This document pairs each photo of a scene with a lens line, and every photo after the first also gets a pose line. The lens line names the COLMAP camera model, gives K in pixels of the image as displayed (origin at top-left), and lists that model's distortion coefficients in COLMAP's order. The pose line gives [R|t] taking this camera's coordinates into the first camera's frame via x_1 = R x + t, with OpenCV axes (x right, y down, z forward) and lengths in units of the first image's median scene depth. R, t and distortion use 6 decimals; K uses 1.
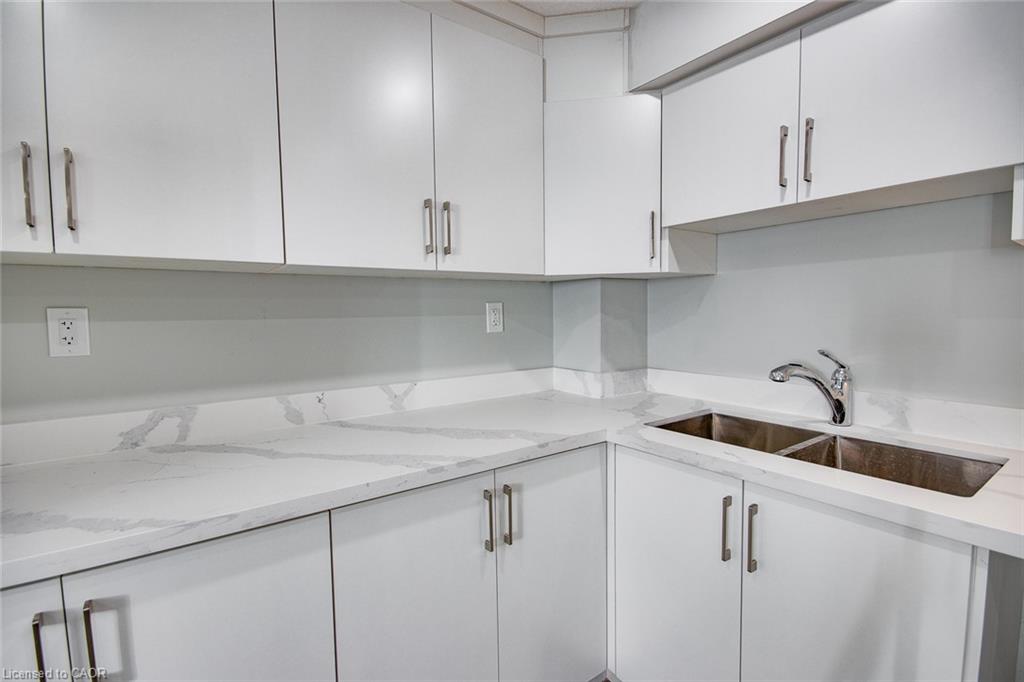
lens RADIAL K [[474.1, 0, 504.7], [0, 474.1, 341.9], [0, 0, 1]] dist [0.001811, -0.002688]
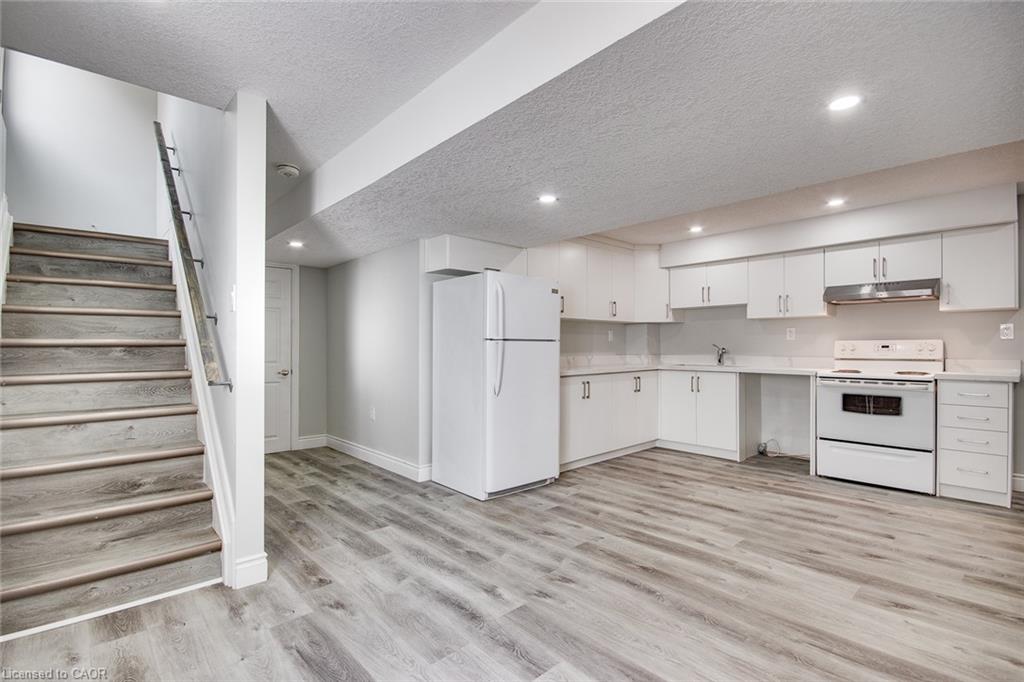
lens RADIAL K [[474.1, 0, 507.6], [0, 474.1, 341.7], [0, 0, 1]] dist [0.001811, -0.002688]
pose [[0.993168, 0.014192, 0.115826, -1.193096], [-0.005788, 0.997346, -0.072573, 0.240447], [-0.116549, 0.071407, 0.990615, -2.166806]]
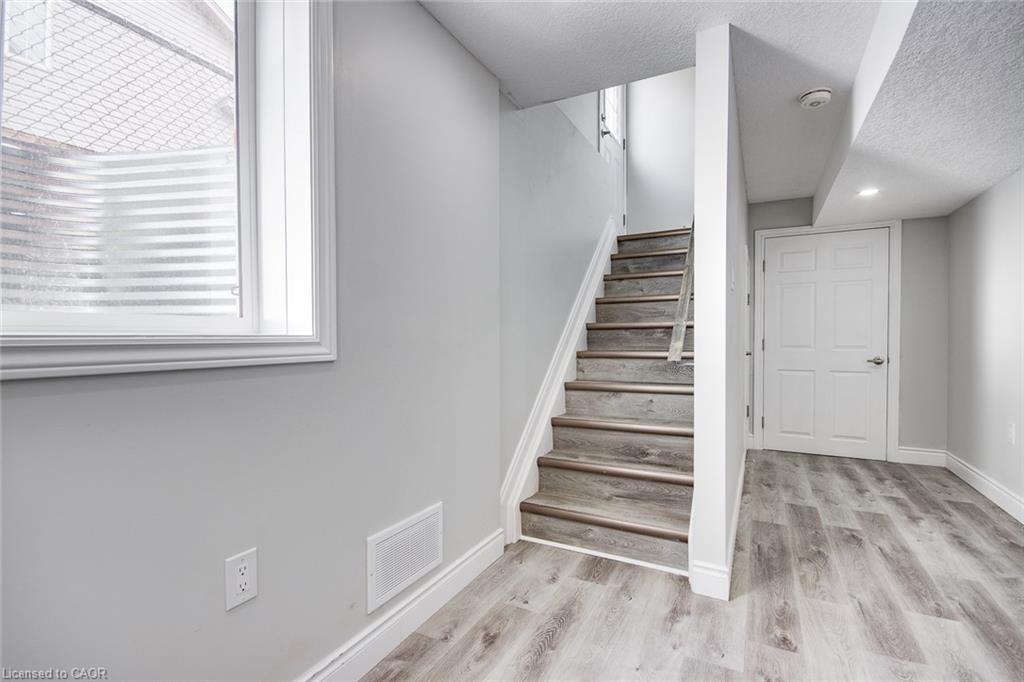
lens RADIAL K [[474.1, 0, 509.3], [0, 474.1, 343.6], [0, 0, 1]] dist [0.001811, -0.002688]
pose [[0.445647, 0.024272, -0.894879, -0.927615], [-0.052460, 0.998623, 0.000961, 0.233705], [0.893670, 0.046517, 0.446307, -1.685988]]
